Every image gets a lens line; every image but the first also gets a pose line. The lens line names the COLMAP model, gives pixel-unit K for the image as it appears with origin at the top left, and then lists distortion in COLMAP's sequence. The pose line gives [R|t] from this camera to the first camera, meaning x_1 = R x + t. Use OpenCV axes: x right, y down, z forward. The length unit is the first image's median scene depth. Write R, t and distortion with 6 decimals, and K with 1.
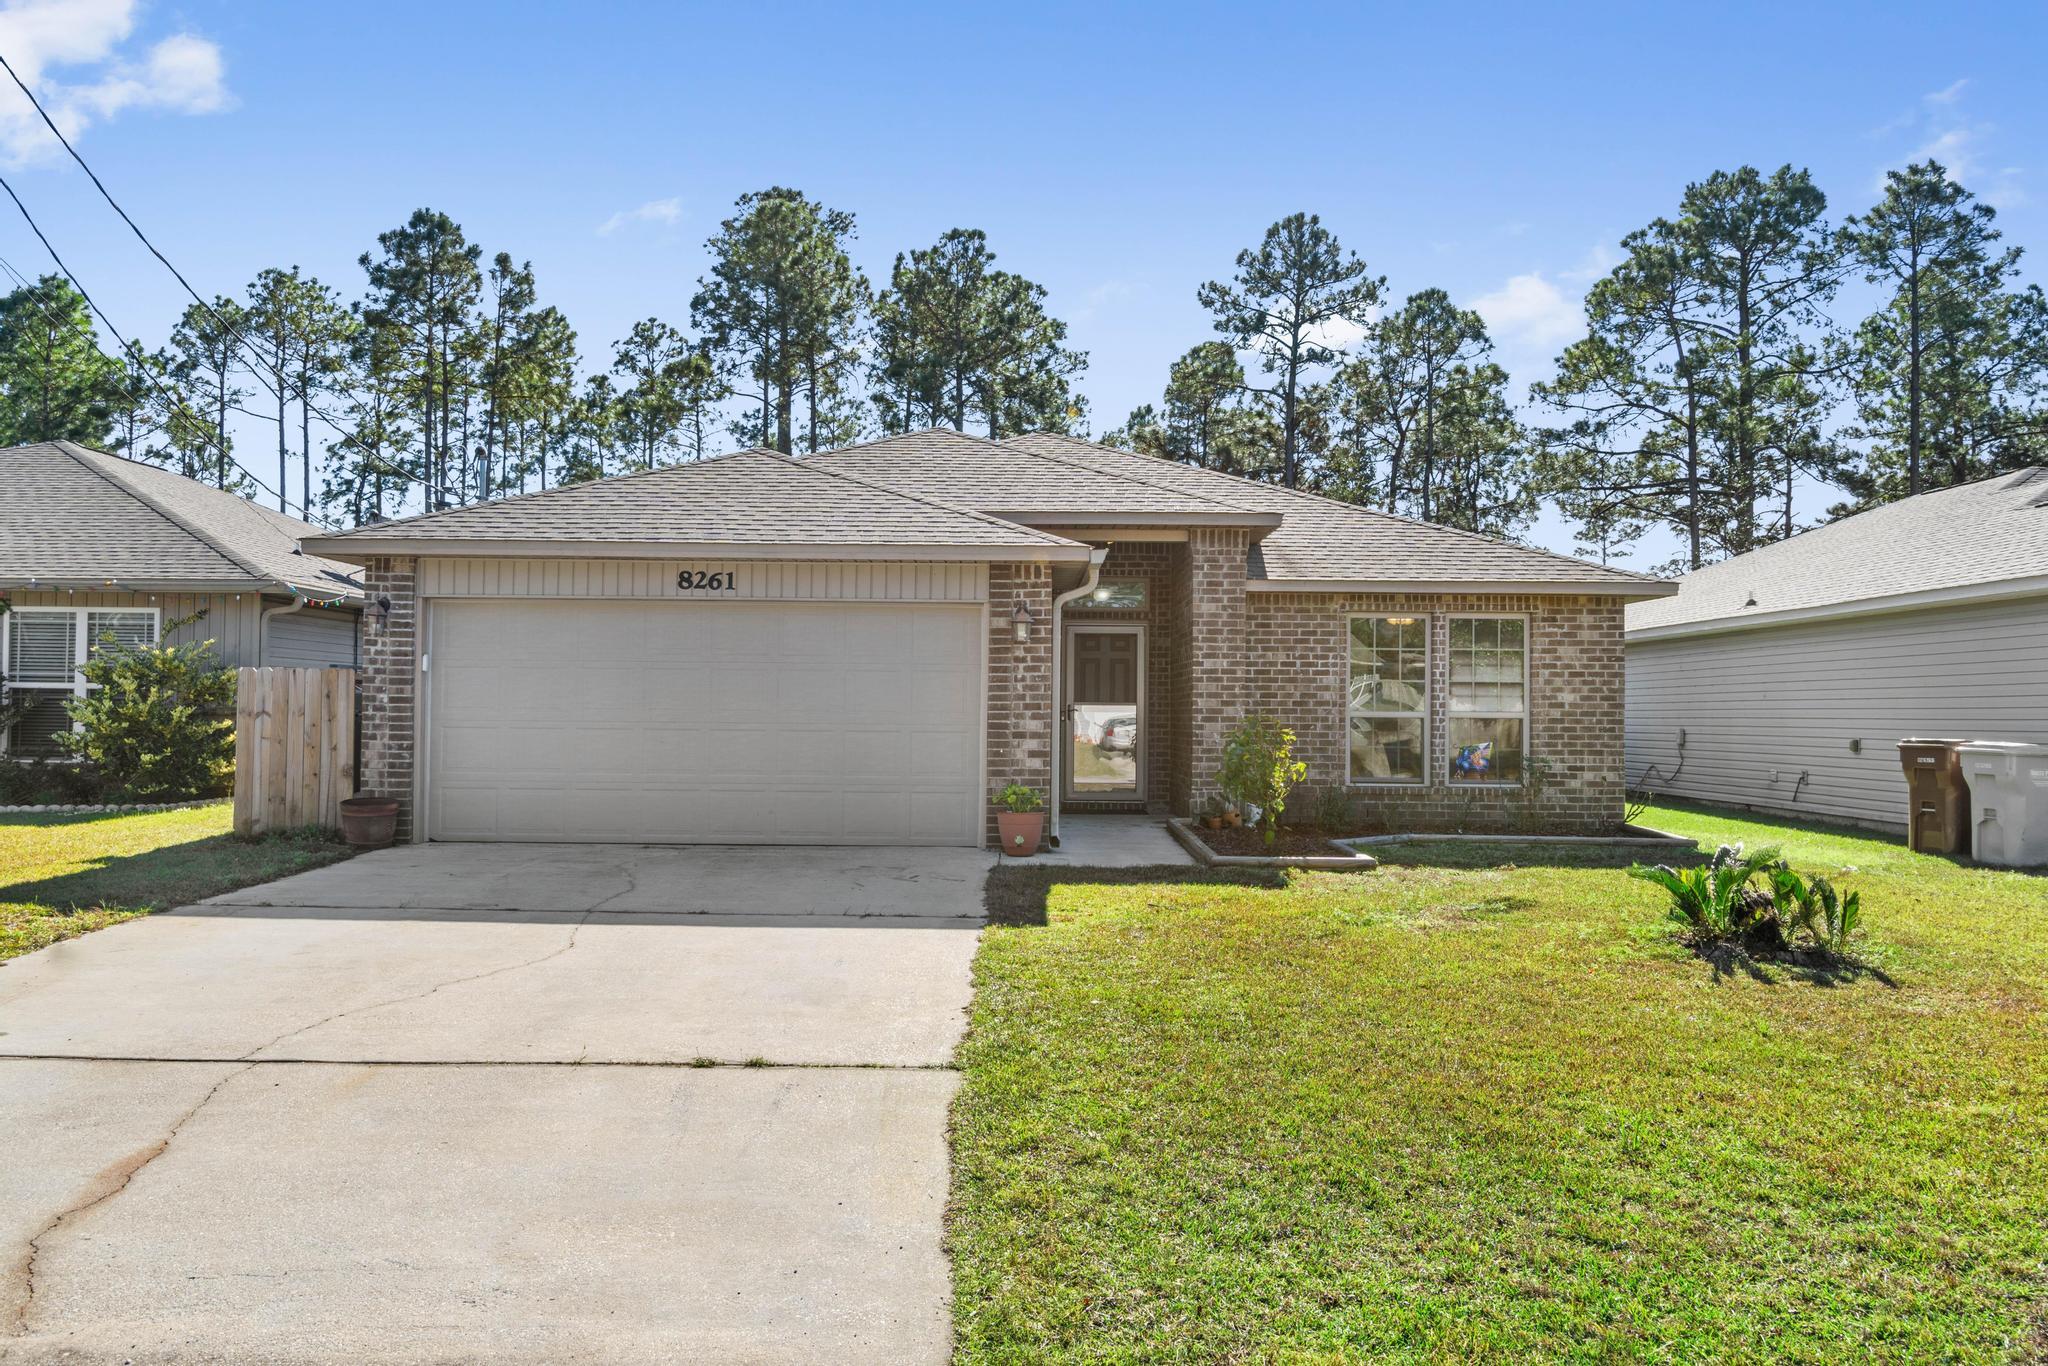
lens RADIAL K [[1787.6, 0, 1024.0], [0, 1787.6, 683.0], [0, 0, 1]] dist [-0.011536, -0.003749]
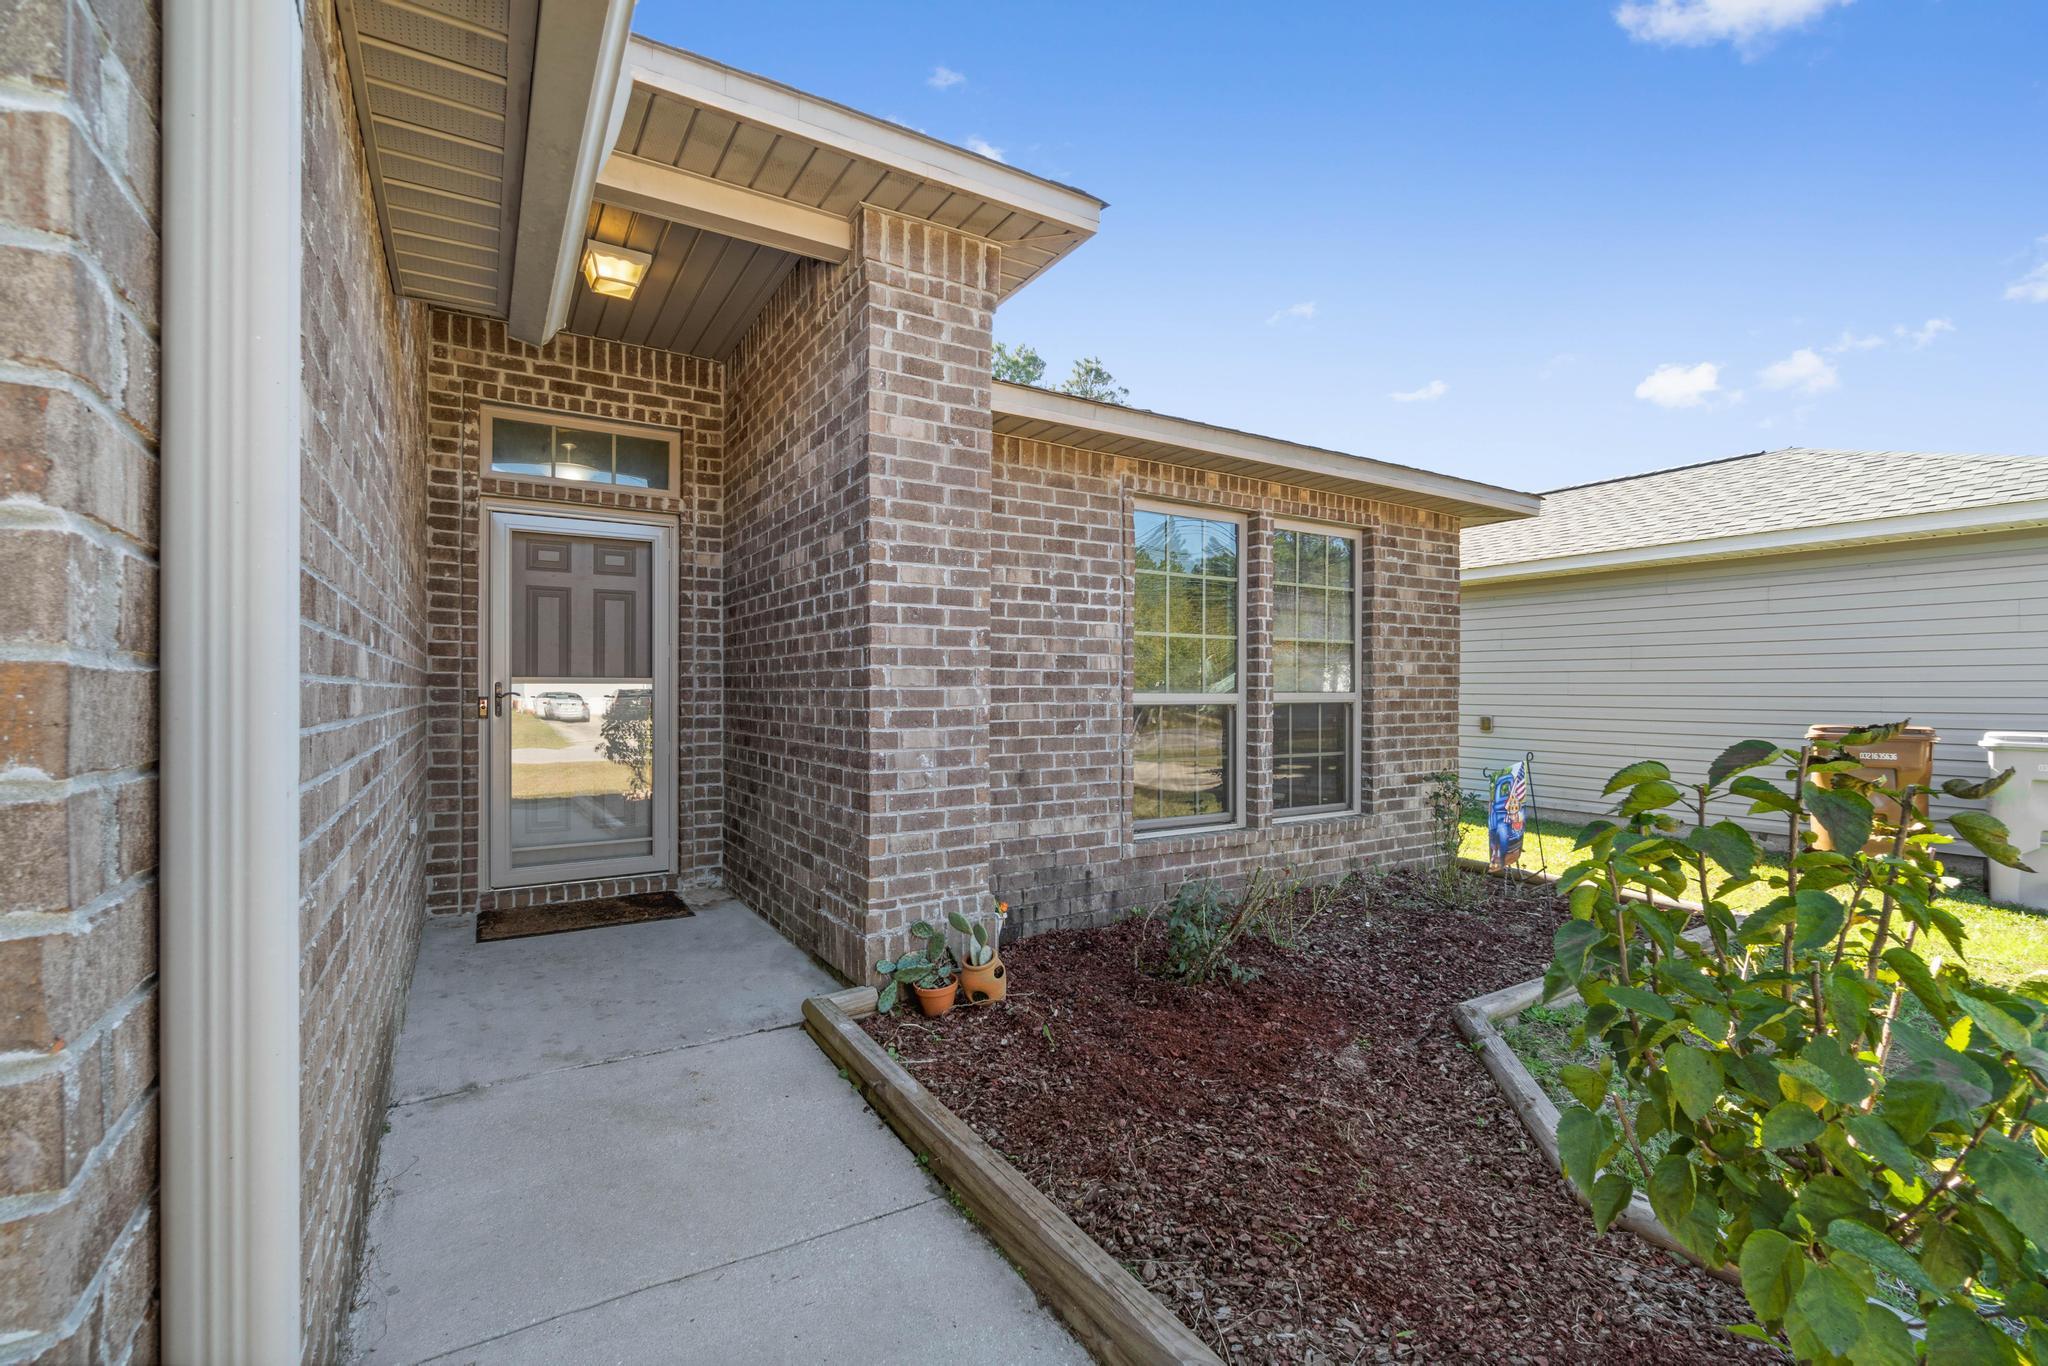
lens RADIAL K [[896.8, 0, 1017.6], [0, 896.8, 692.4], [0, 0, 1]] dist [-0.002614, -0.000460]
pose [[0.859514, -0.009204, 0.511029, 0.024146], [-0.004107, 0.999681, 0.024913, 0.009348], [-0.511095, -0.023512, 0.859203, 0.801324]]
